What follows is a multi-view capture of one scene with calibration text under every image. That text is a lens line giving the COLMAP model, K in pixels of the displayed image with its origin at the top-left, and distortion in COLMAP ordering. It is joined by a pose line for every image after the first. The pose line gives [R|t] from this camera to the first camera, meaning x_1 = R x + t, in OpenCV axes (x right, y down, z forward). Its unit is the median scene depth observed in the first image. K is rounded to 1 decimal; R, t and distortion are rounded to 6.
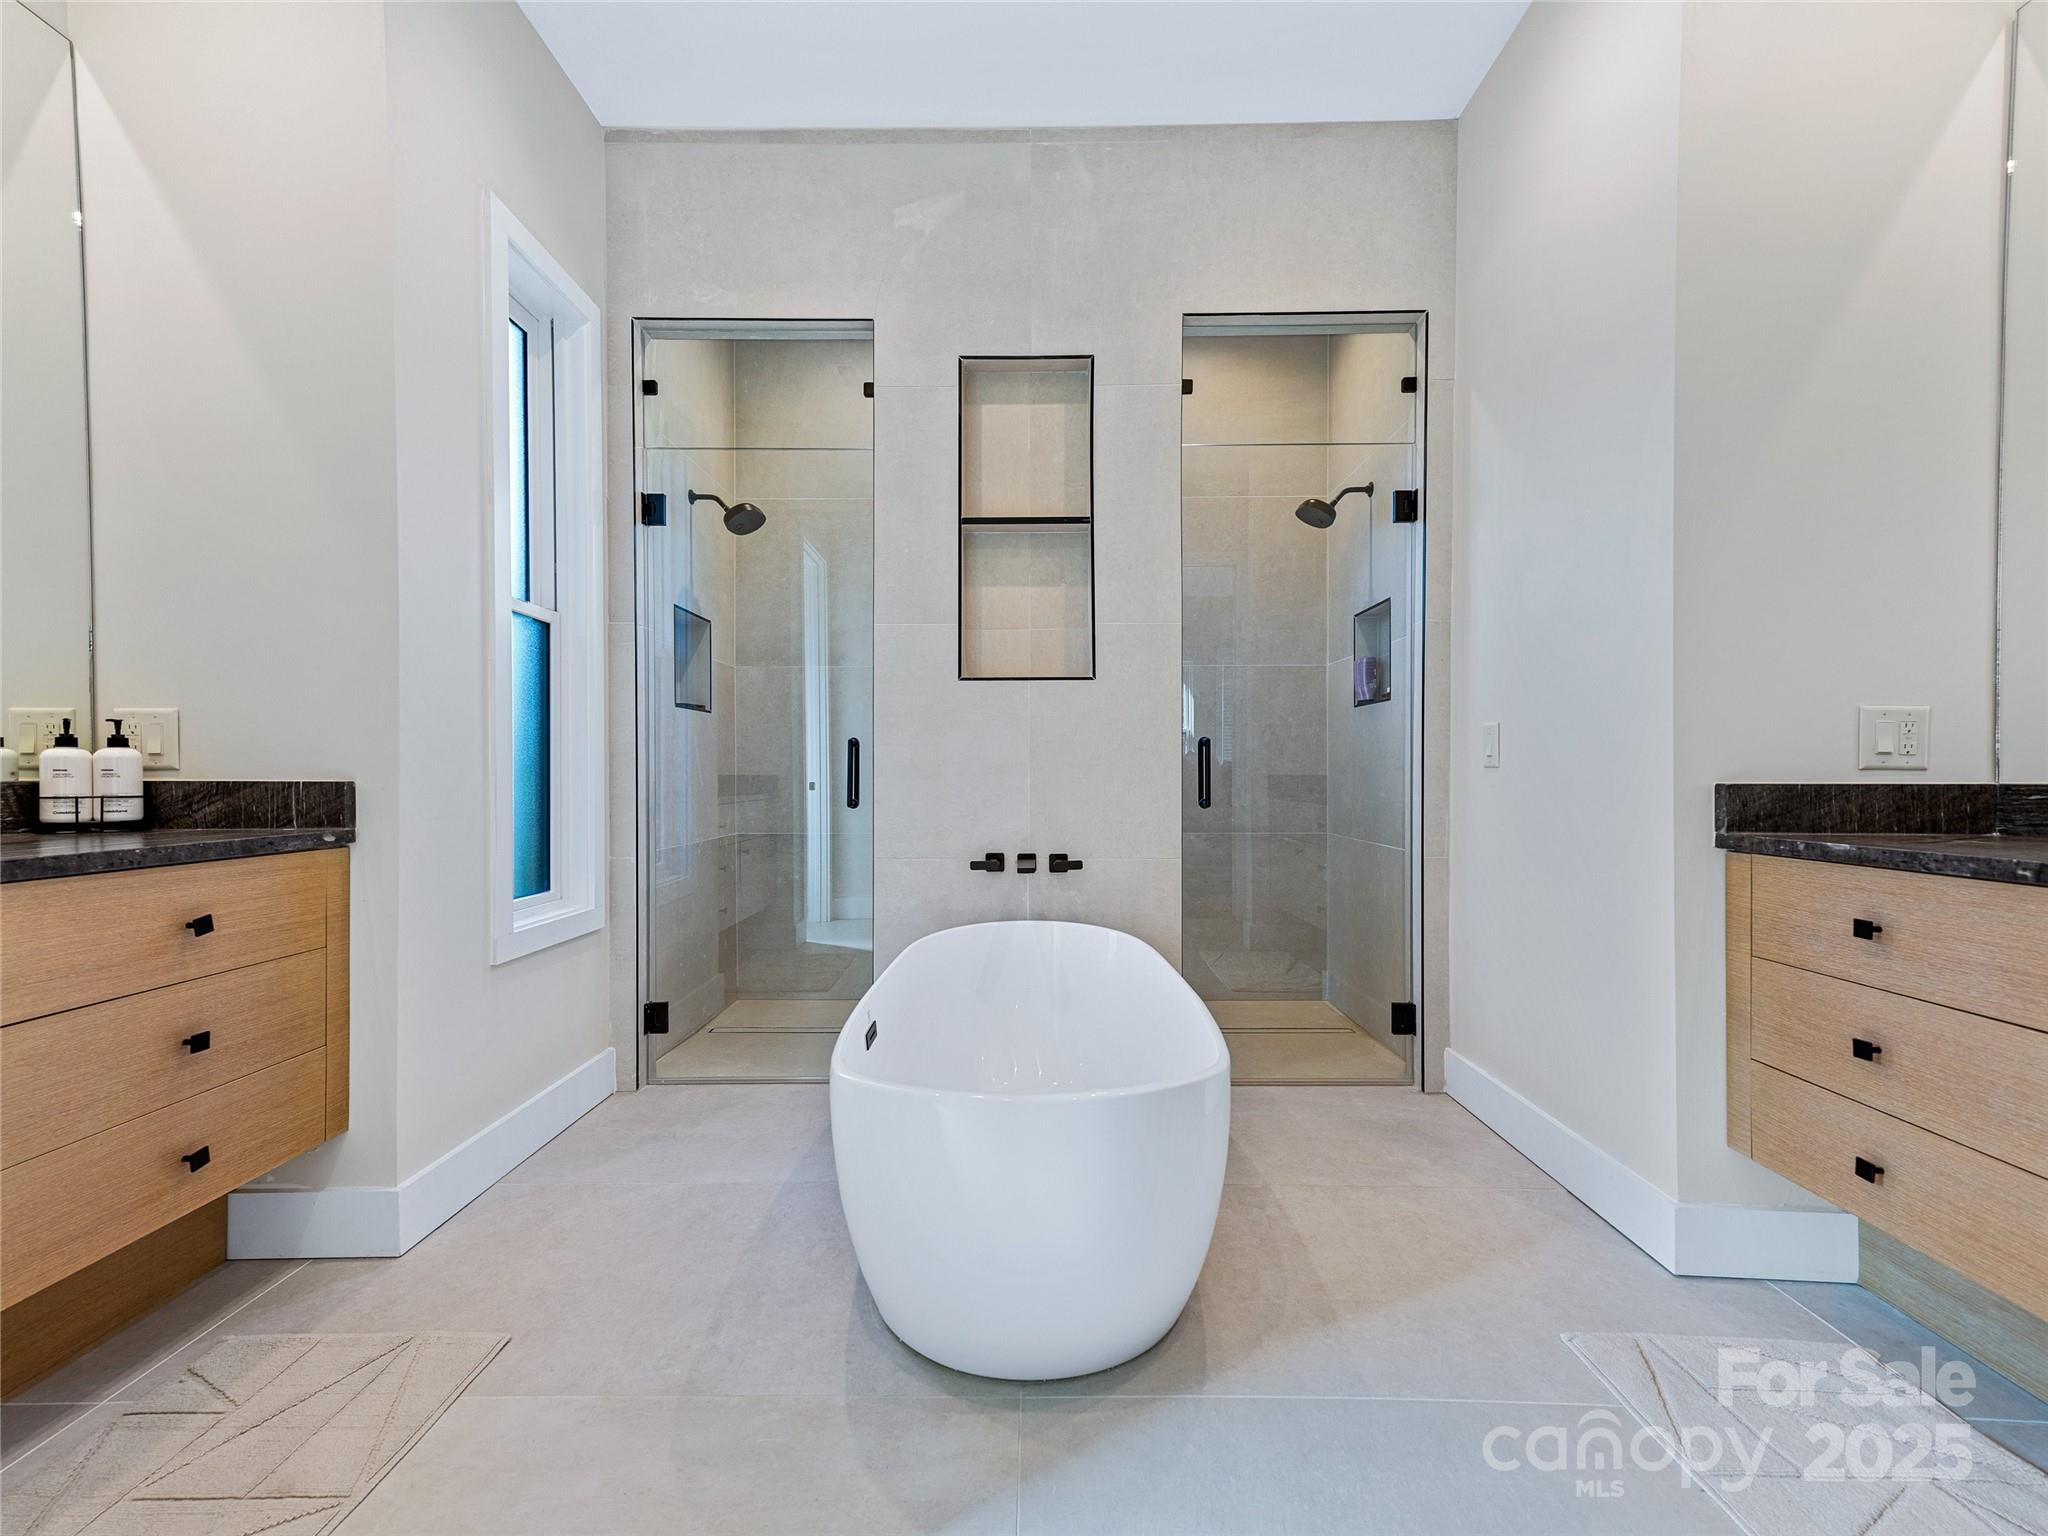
lens RADIAL K [[833.5, 0, 1026.6], [0, 833.5, 775.1], [0, 0, 1]] dist [0.020834, 0.000127]
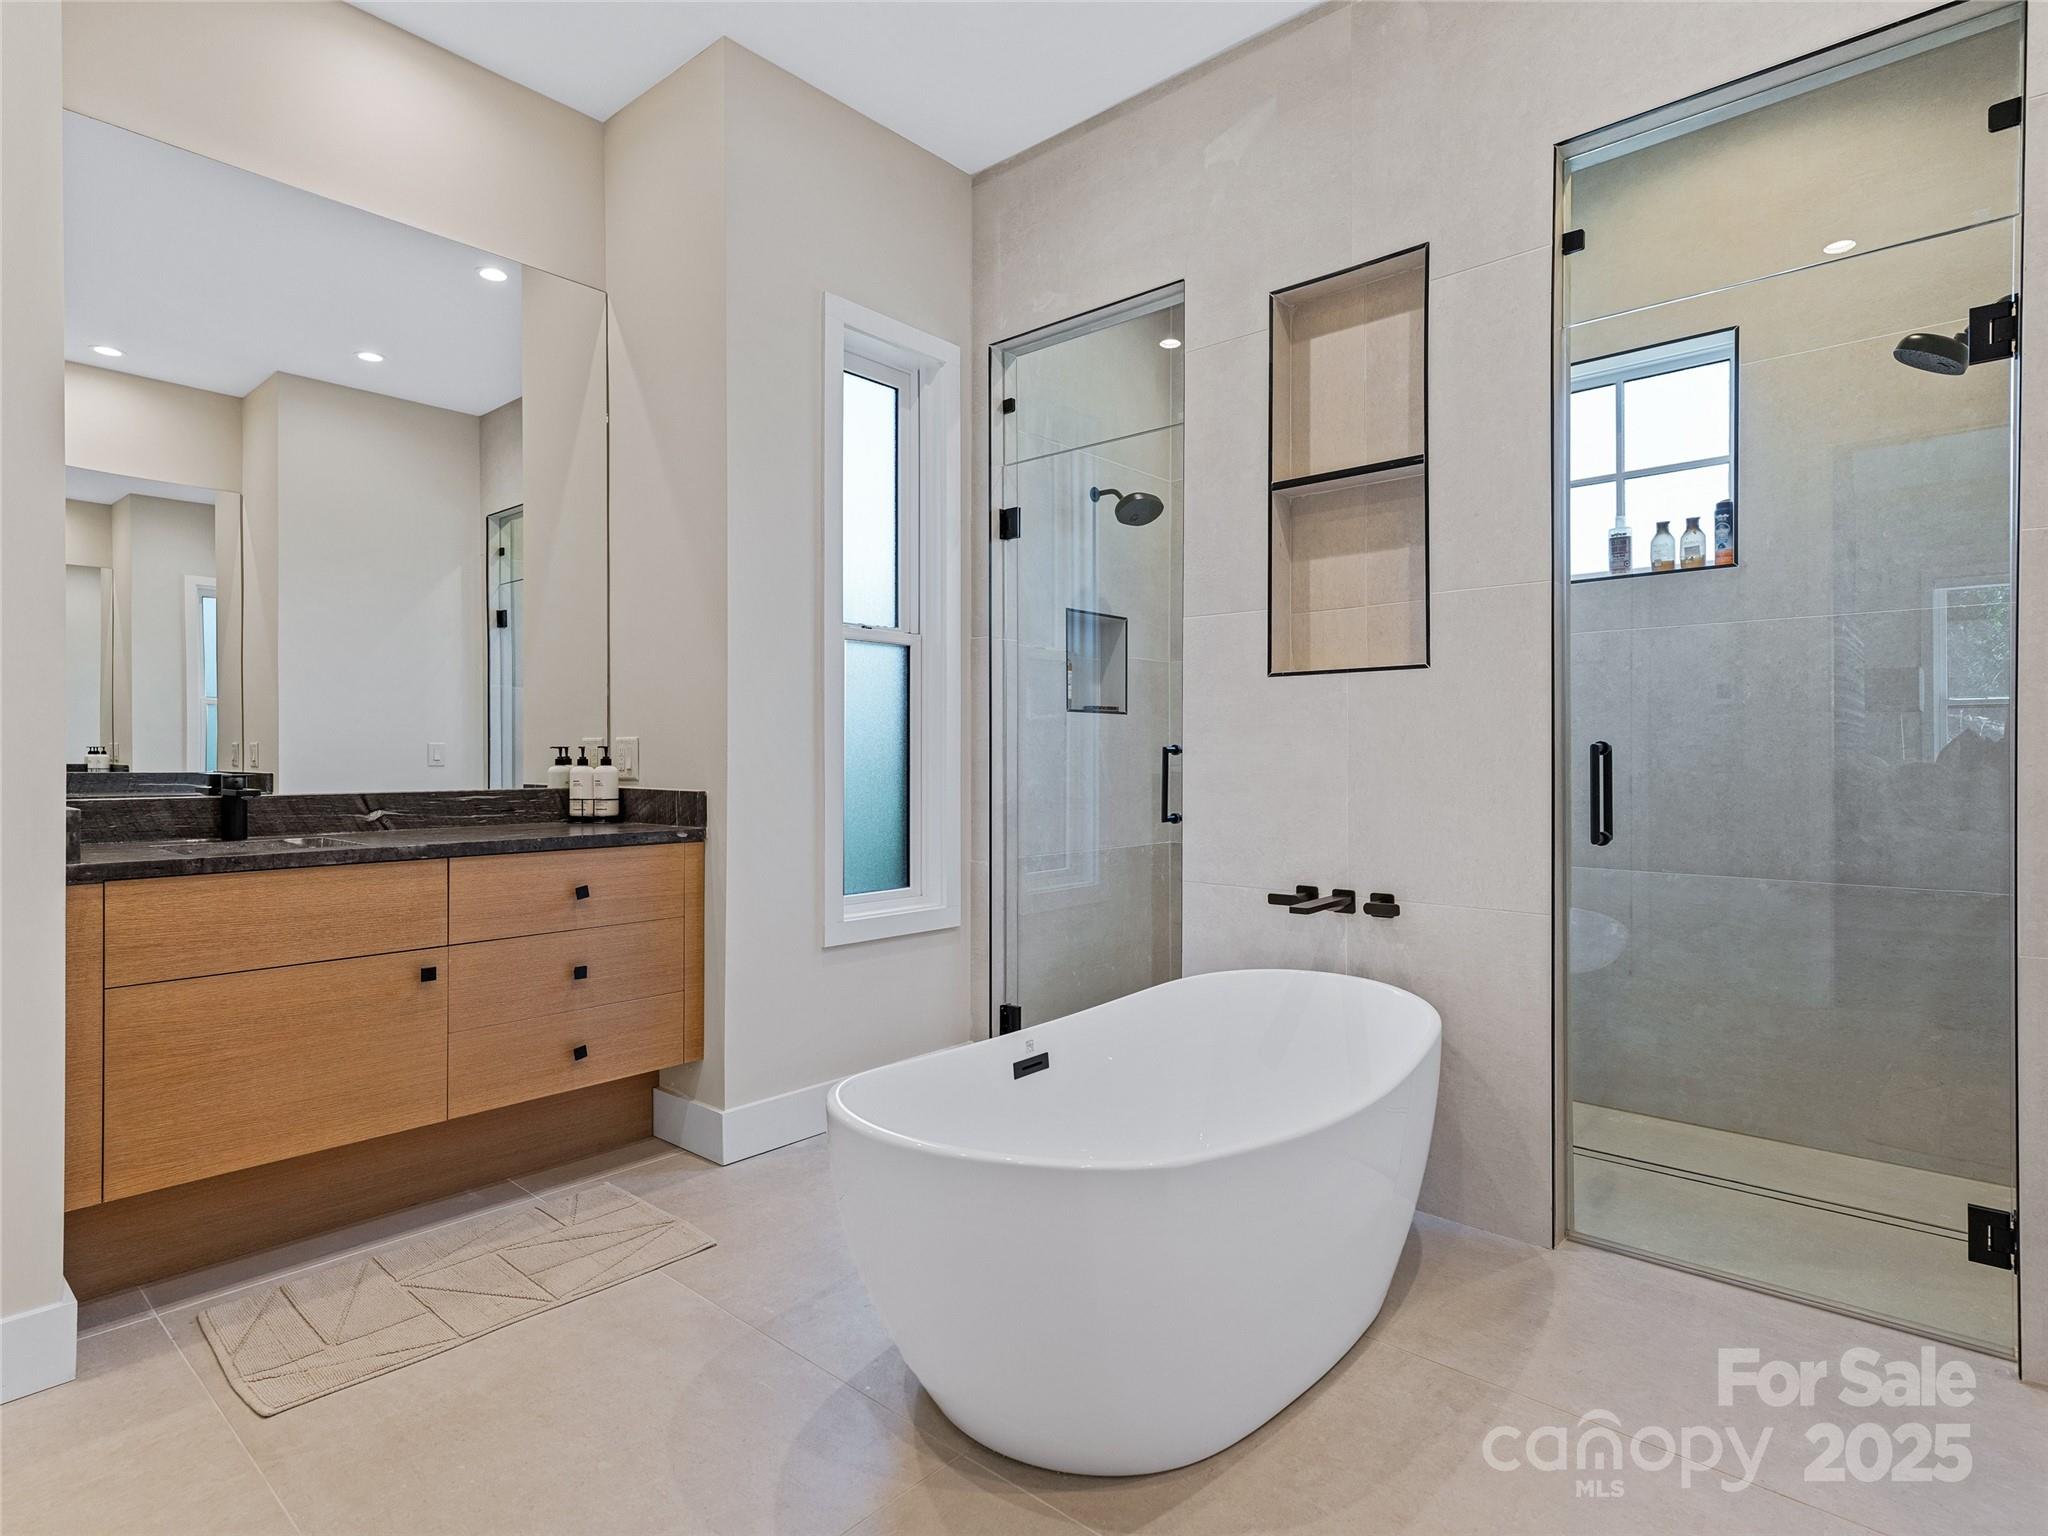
lens RADIAL K [[986.6, 0, 1025.5], [0, 986.6, 763.9], [0, 0, 1]] dist [0.011699, -0.000108]
pose [[0.790009, 0.003729, -0.613084, 0.508144], [-0.006237, 0.999979, -0.001954, -0.033985], [0.613064, 0.005367, 0.790015, 0.097784]]
